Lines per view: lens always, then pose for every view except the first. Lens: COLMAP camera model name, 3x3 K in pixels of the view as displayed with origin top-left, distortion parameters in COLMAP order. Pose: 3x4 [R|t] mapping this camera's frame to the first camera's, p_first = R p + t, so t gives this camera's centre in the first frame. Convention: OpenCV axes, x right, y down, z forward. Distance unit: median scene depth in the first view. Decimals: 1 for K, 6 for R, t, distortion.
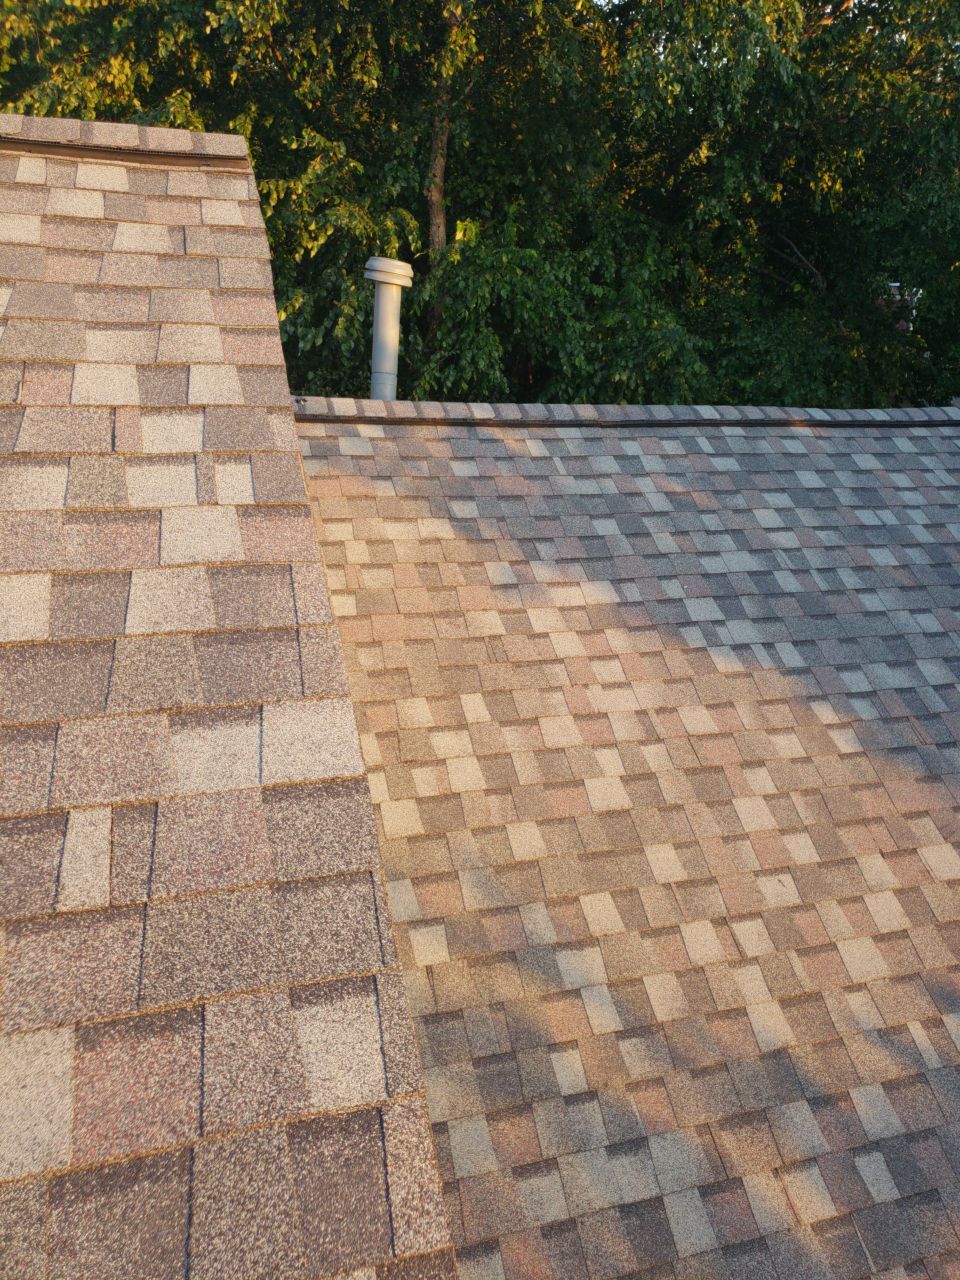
lens RADIAL K [[1025.0, 0, 485.7], [0, 1025.0, 640.0], [0, 0, 1]] dist [0.030859, -0.043765]
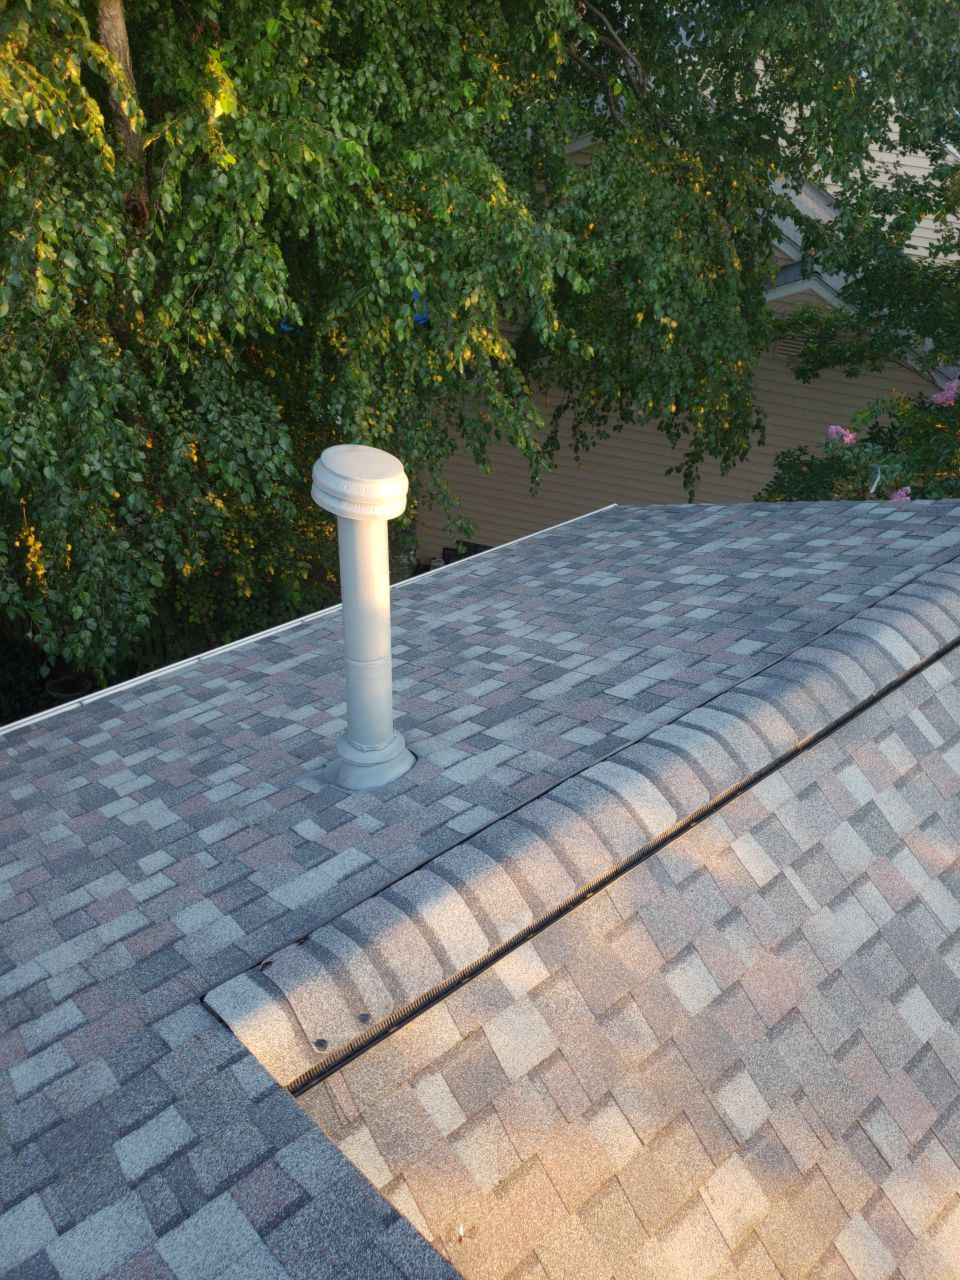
lens RADIAL K [[1025.0, 0, 485.7], [0, 1025.0, 640.0], [0, 0, 1]] dist [0.030859, -0.043765]
pose [[0.921967, -0.217702, 0.320286, -0.242814], [0.102249, 0.934530, 0.340880, -0.504164], [-0.373528, -0.281531, 0.883865, 0.568988]]
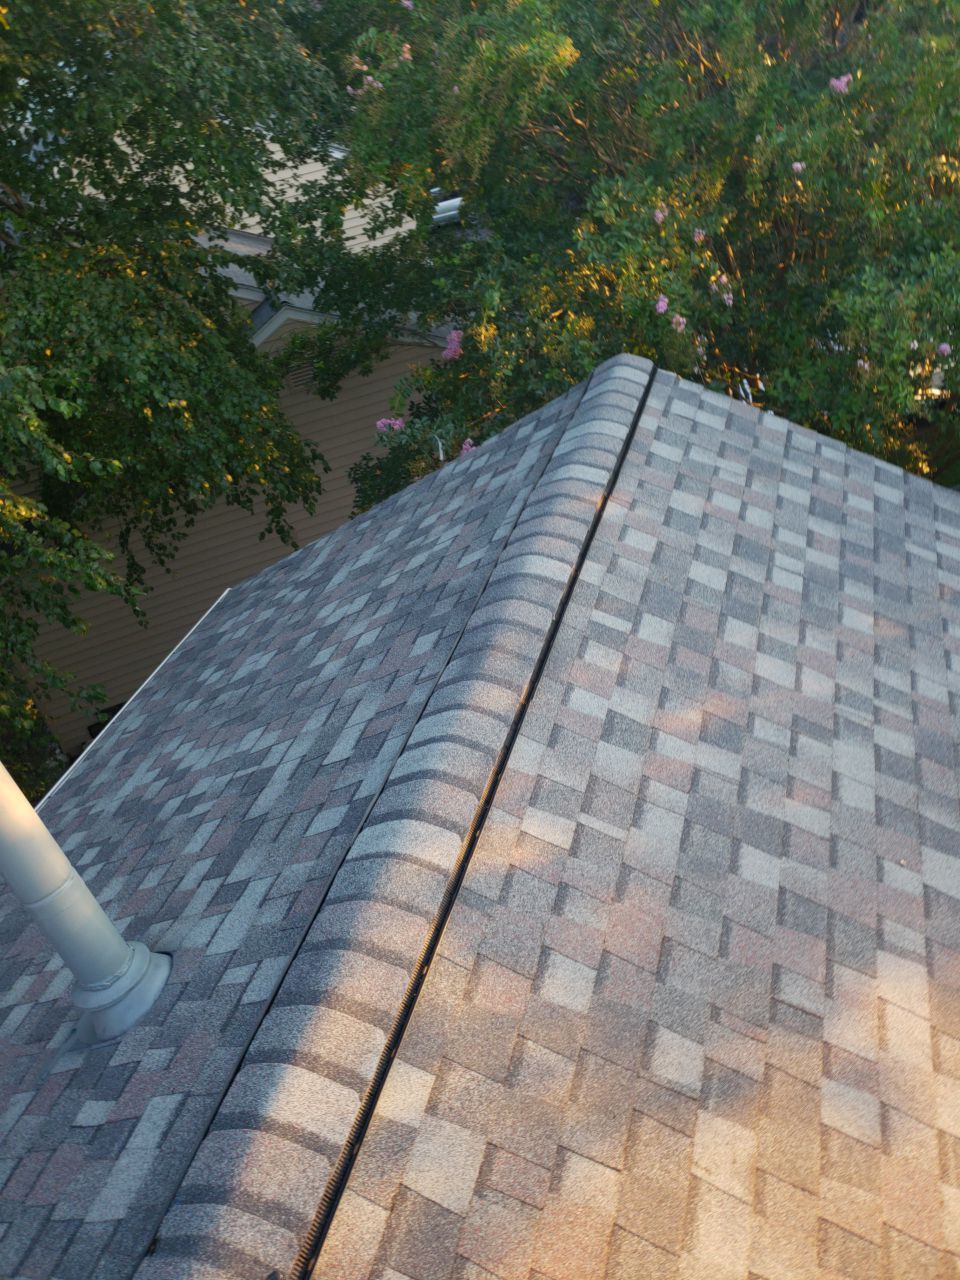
lens RADIAL K [[1019.5, 0, 504.7], [0, 1019.5, 608.3], [0, 0, 1]] dist [0.075097, -0.062557]
pose [[0.530333, -0.591946, 0.606916, -0.222040], [0.471798, 0.800854, 0.368835, -0.485242], [-0.704382, 0.090736, 0.703998, 0.606157]]
